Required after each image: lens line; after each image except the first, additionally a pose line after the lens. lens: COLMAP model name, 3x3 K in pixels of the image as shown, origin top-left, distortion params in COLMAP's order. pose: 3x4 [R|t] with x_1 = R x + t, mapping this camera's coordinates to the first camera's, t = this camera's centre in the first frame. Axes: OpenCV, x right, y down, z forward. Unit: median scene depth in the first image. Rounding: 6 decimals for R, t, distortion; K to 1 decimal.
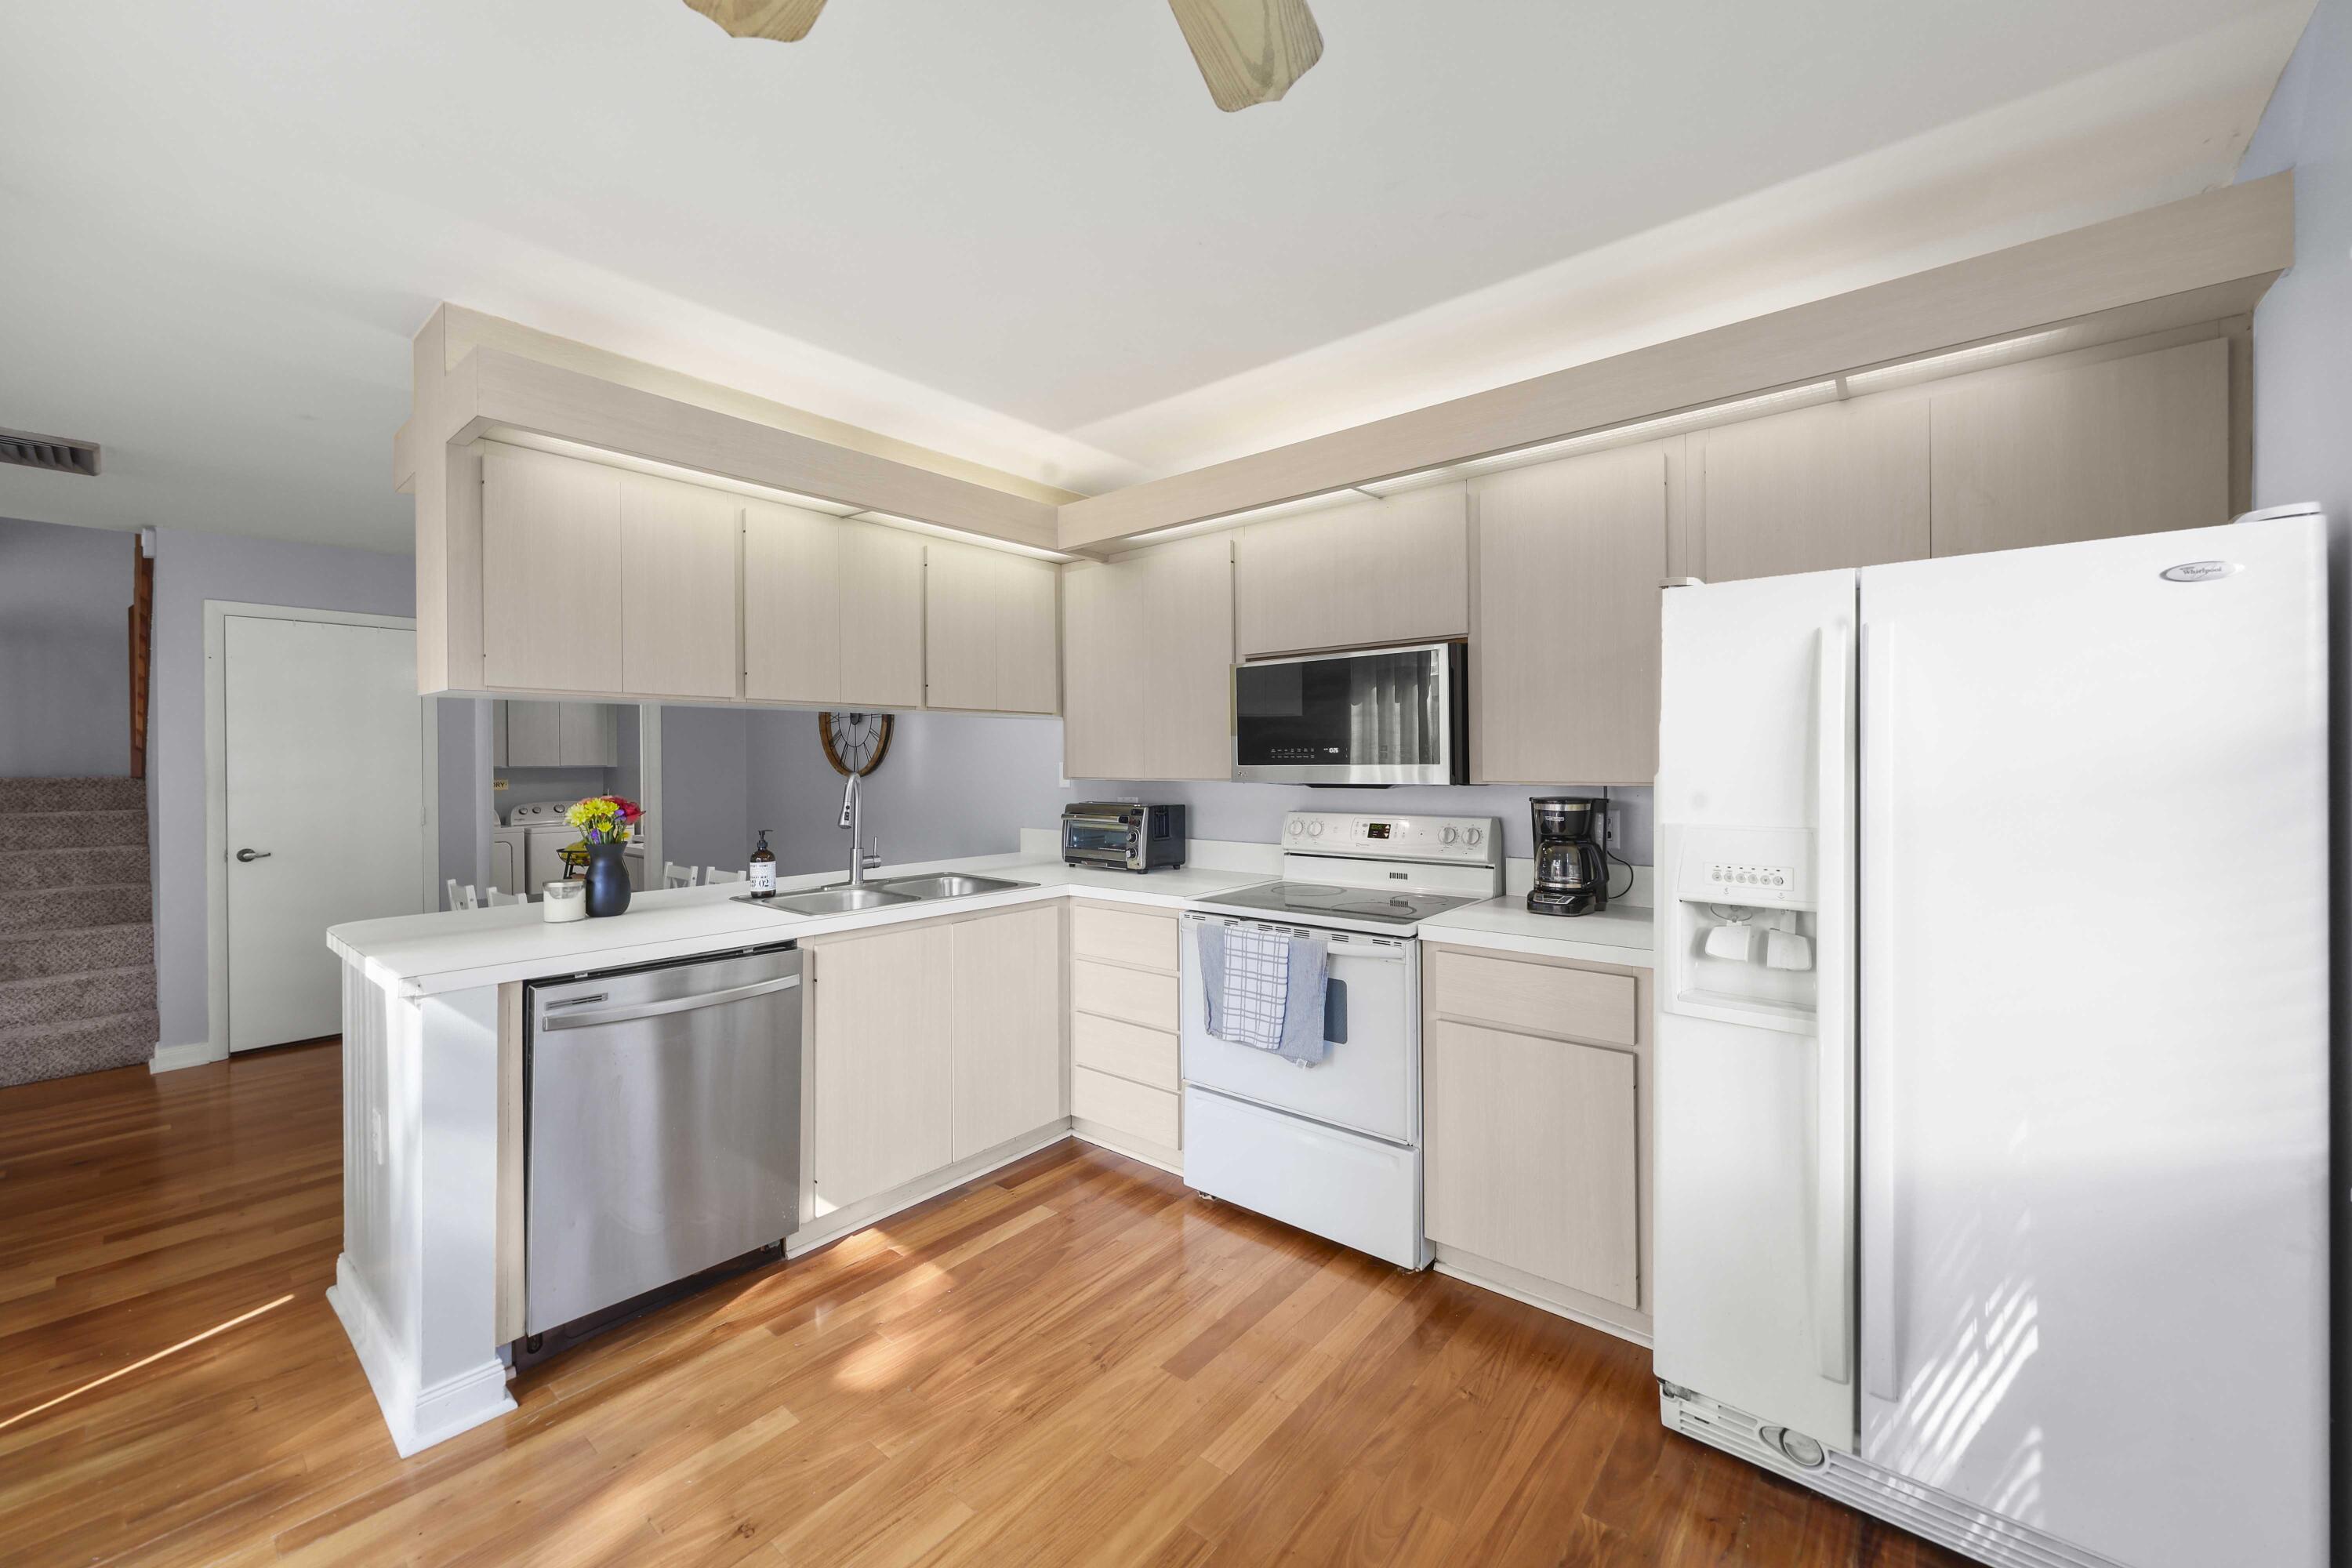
lens RADIAL K [[909.1, 0, 1171.3], [0, 909.1, 768.7], [0, 0, 1]] dist [0.001684, -0.000018]
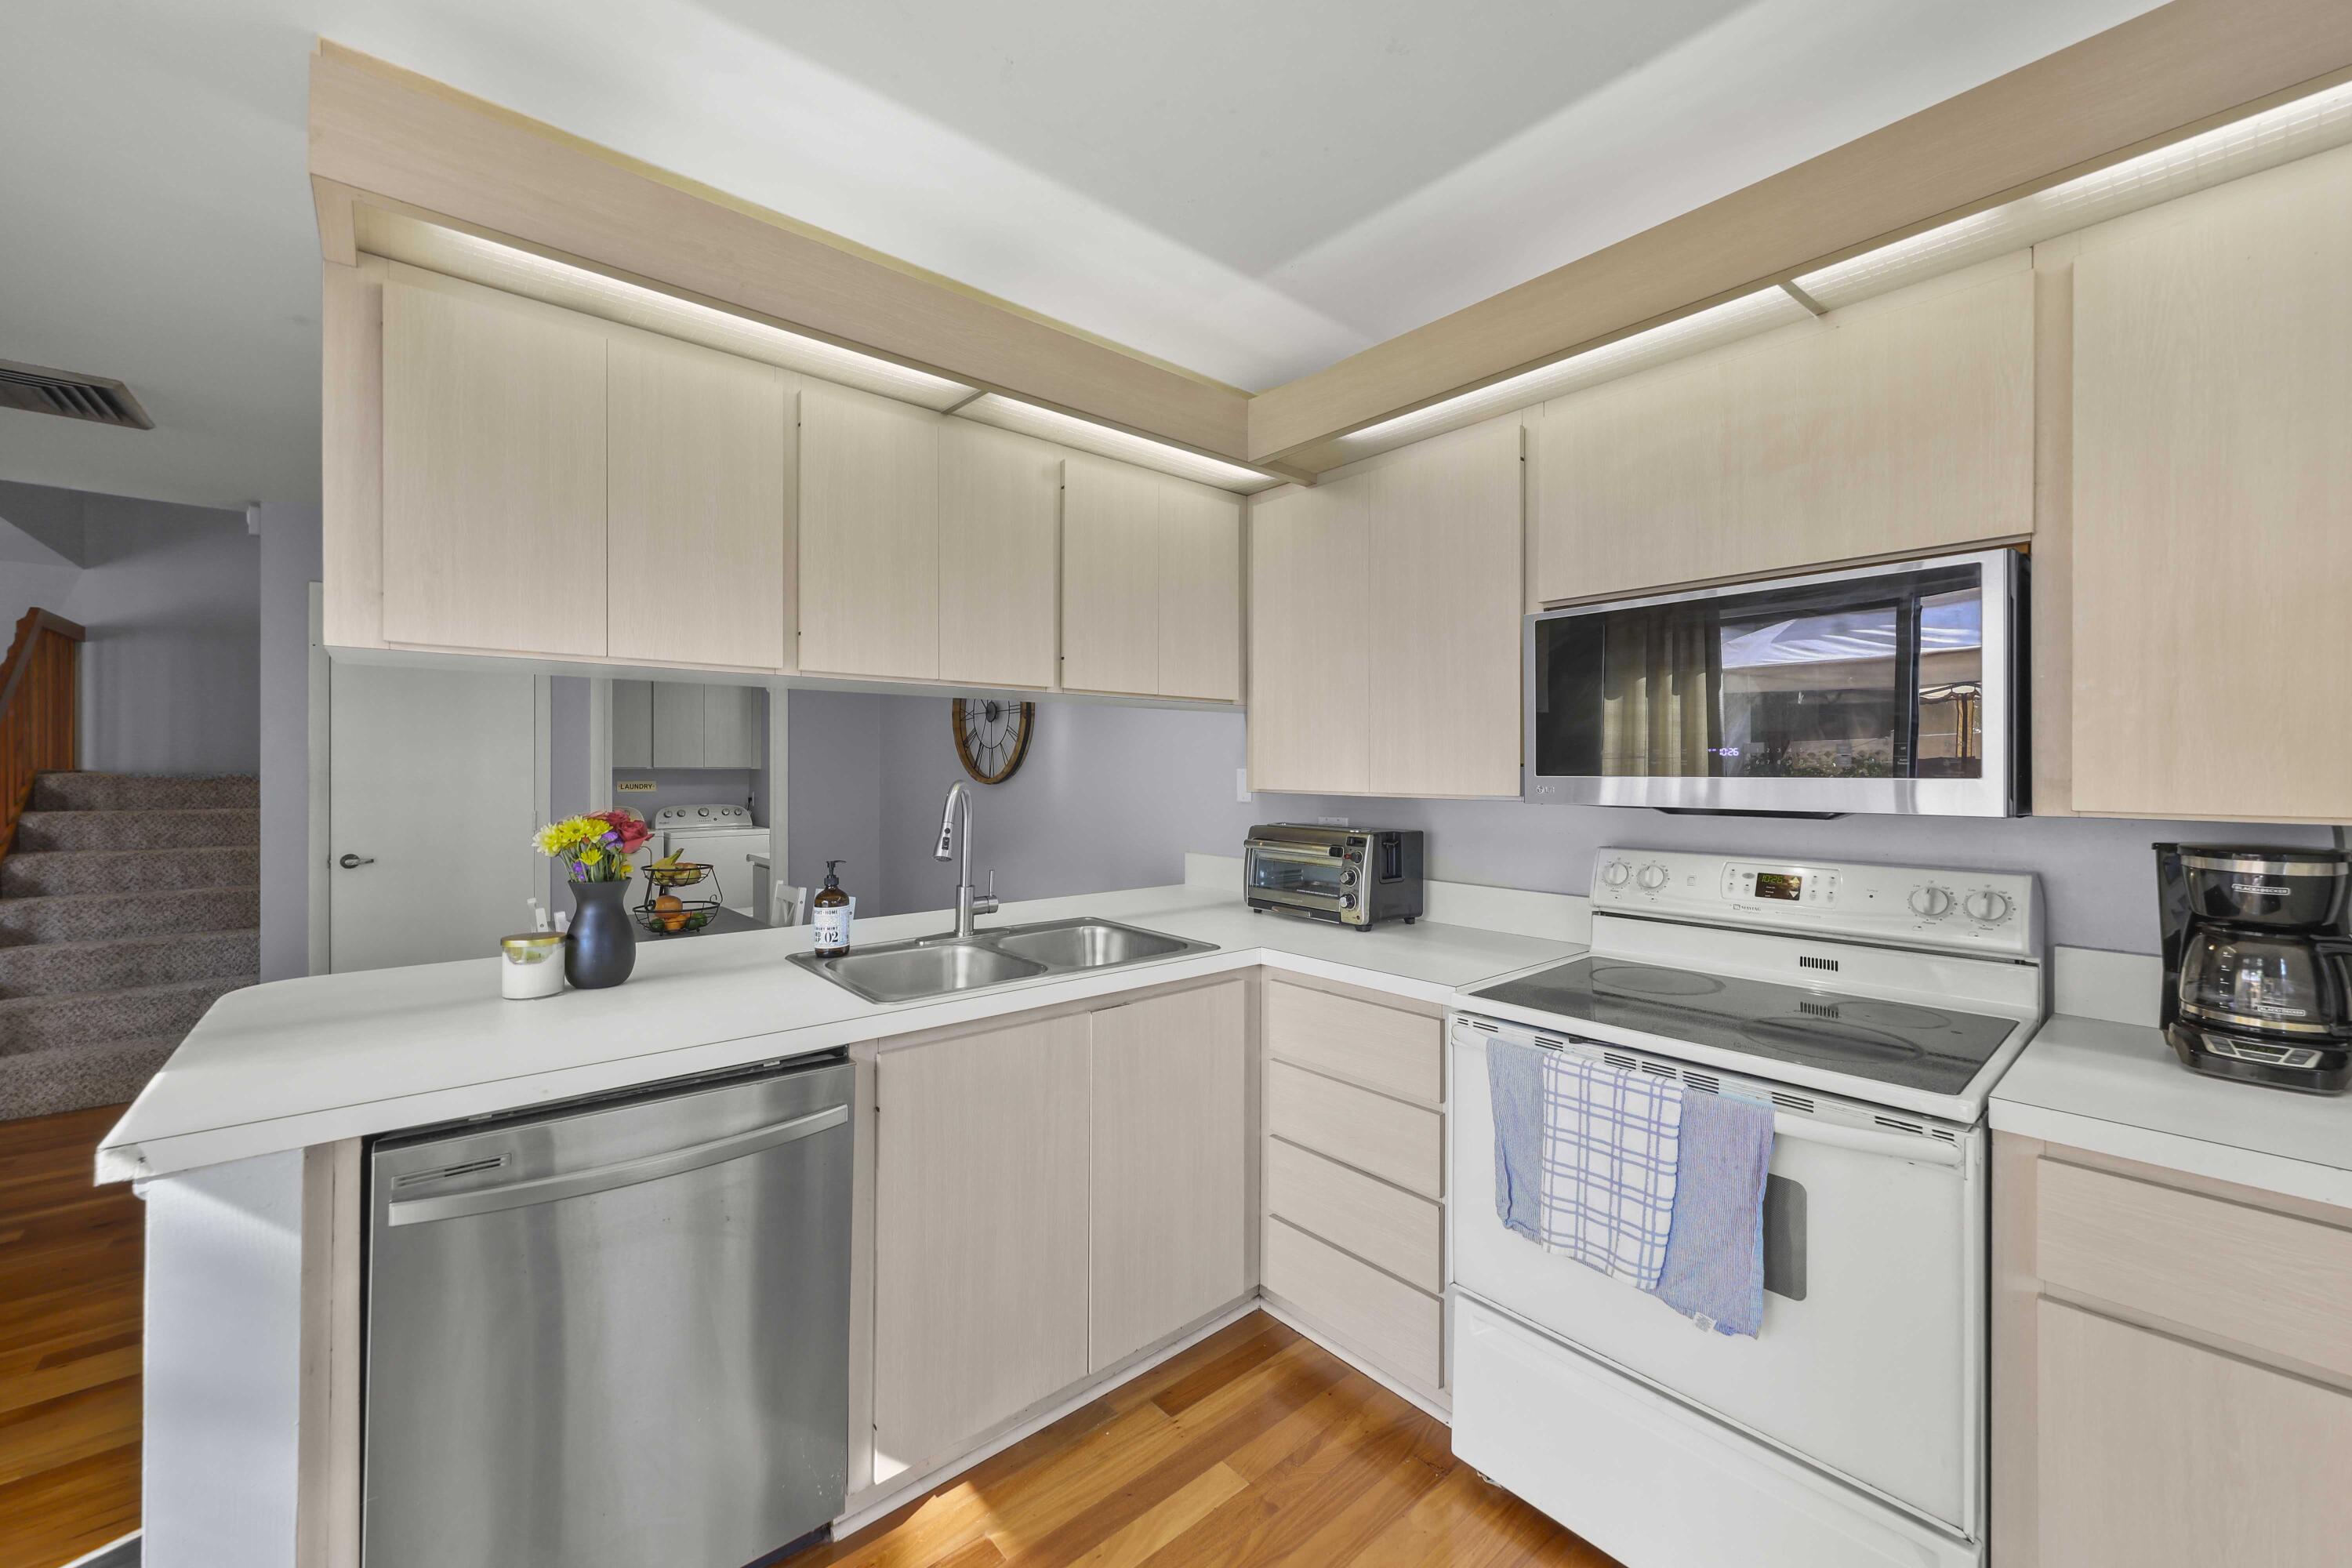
lens RADIAL K [[909.1, 0, 1171.3], [0, 909.1, 768.7], [0, 0, 1]] dist [0.001684, -0.000018]
pose [[0.986148, 0.009684, -0.165584, -0.075715], [-0.010871, 0.999921, -0.006261, -0.002105], [0.165510, 0.007974, 0.986176, 0.354601]]
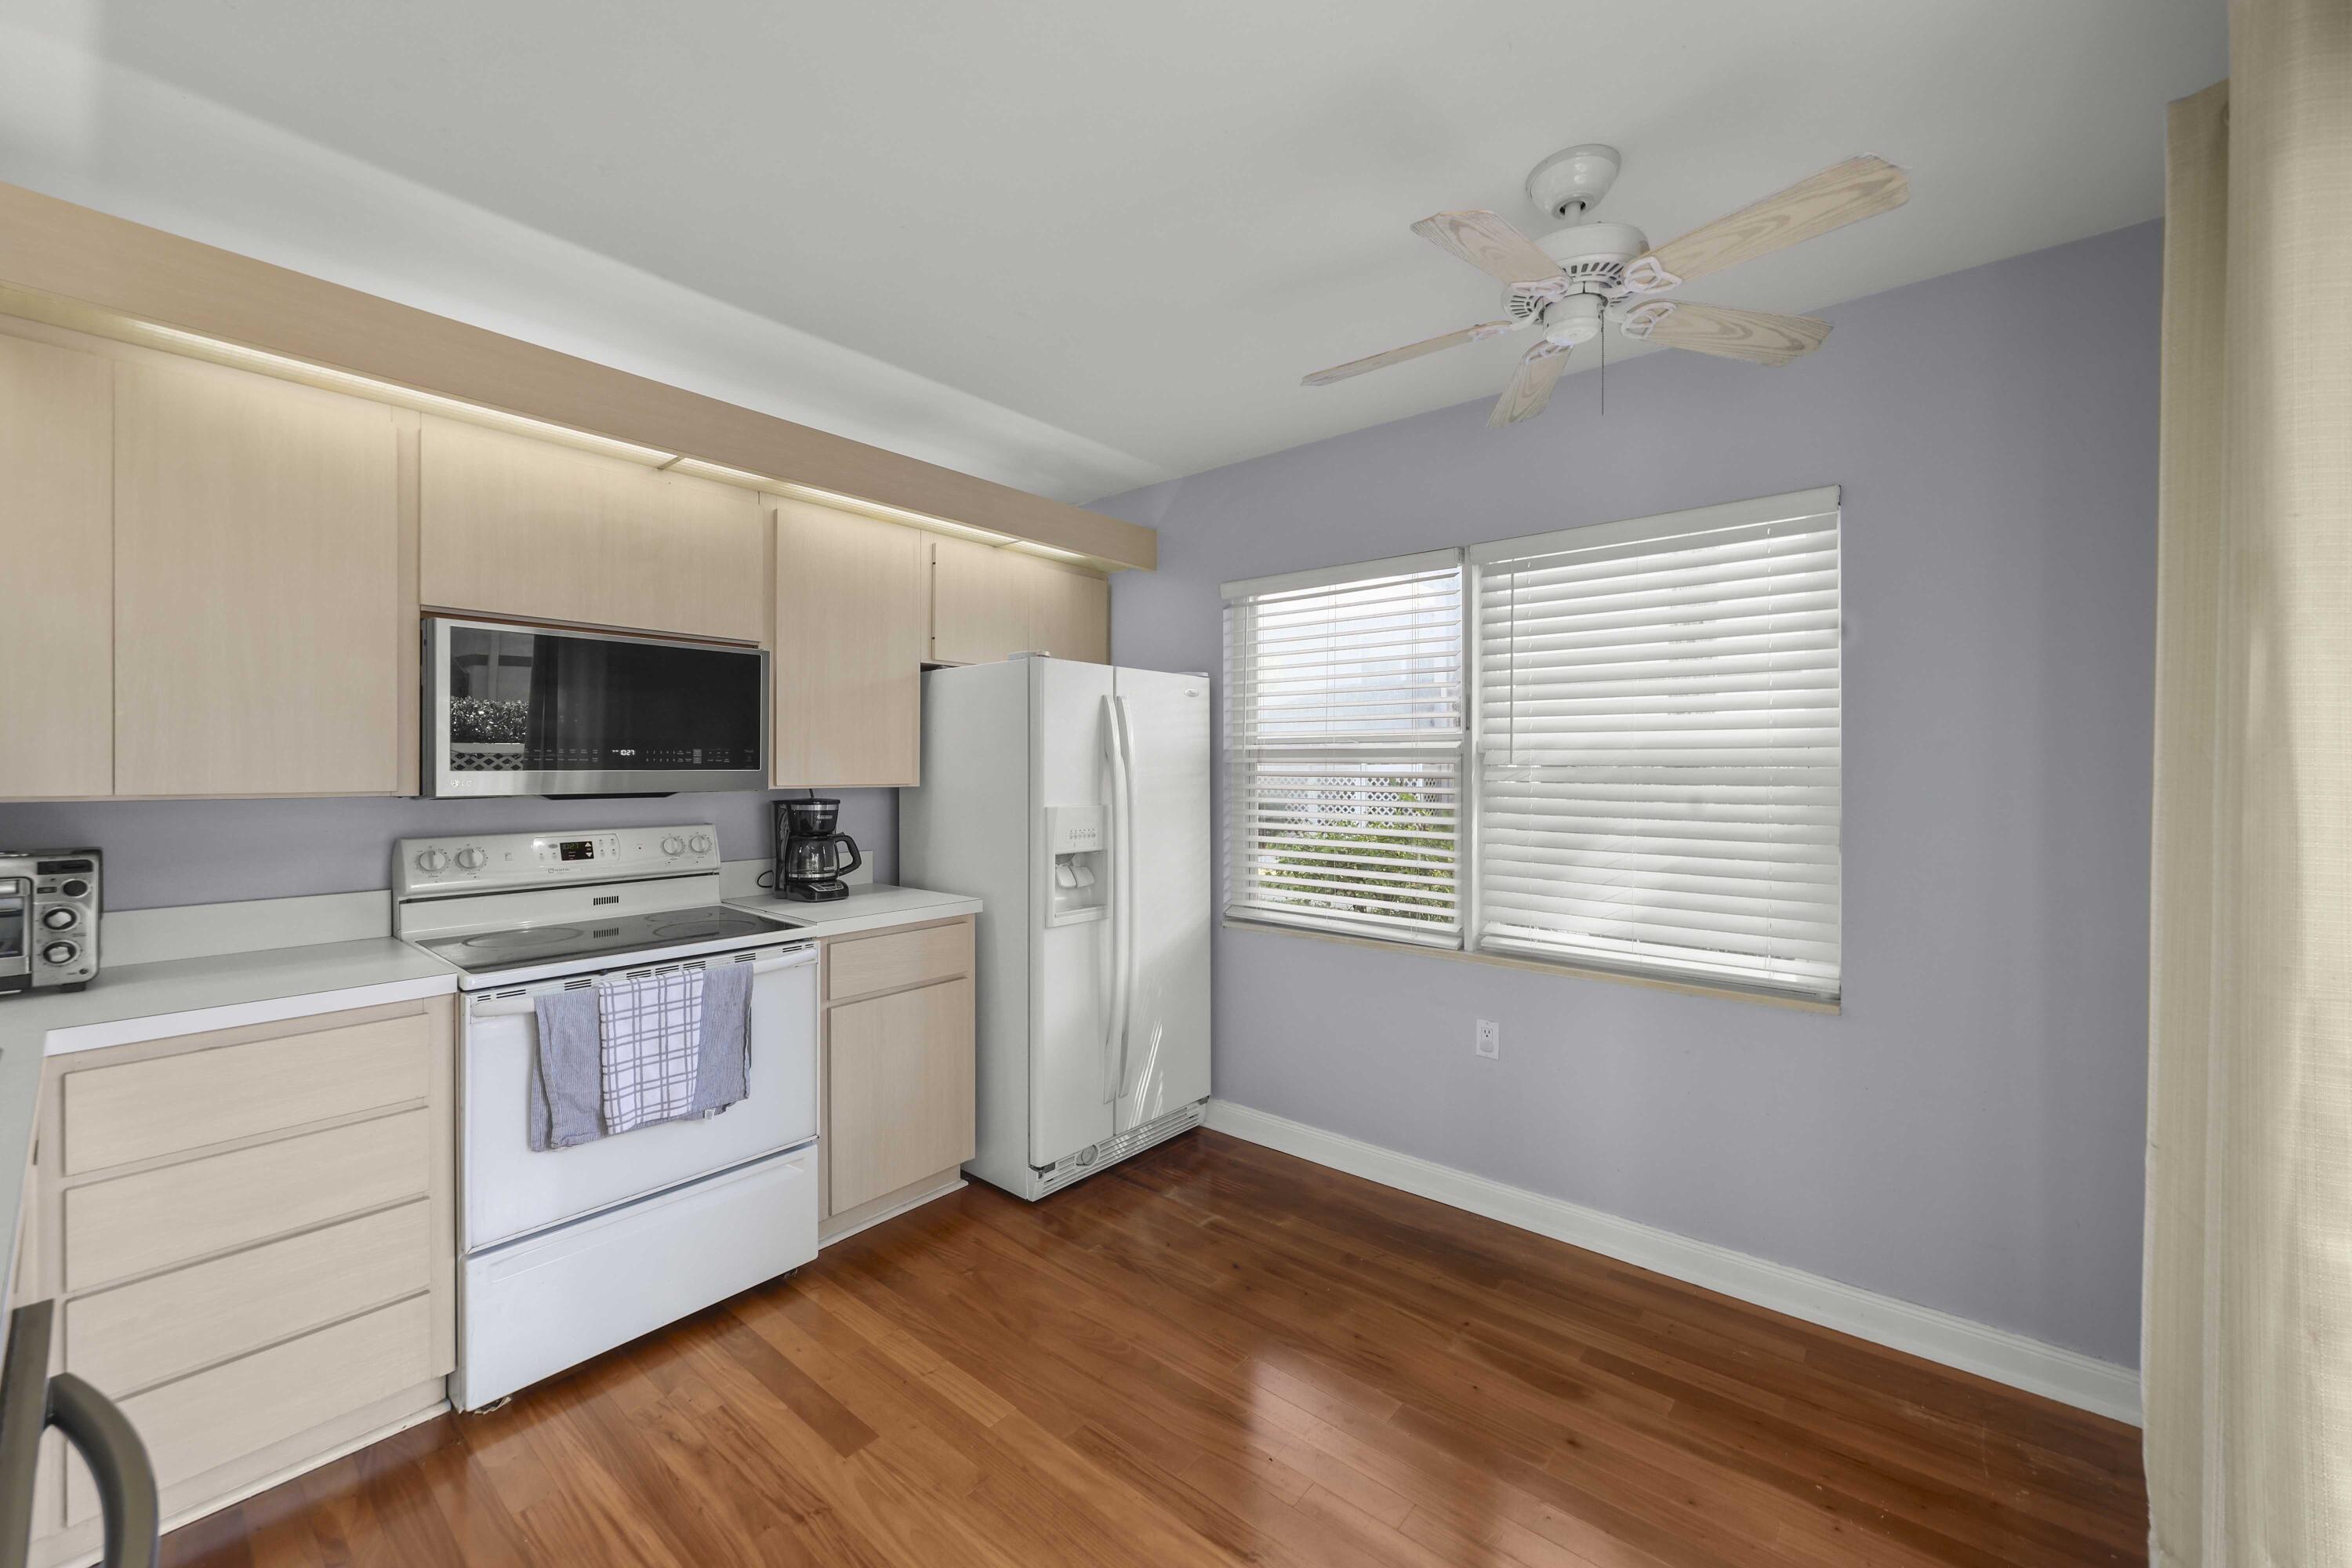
lens RADIAL K [[909.1, 0, 1171.3], [0, 909.1, 768.7], [0, 0, 1]] dist [0.001684, -0.000018]
pose [[-0.001288, 0.005965, 0.999981, -0.637460], [0.007012, 0.999958, -0.005956, 0.002920], [-0.999975, 0.007004, -0.001329, 0.491355]]
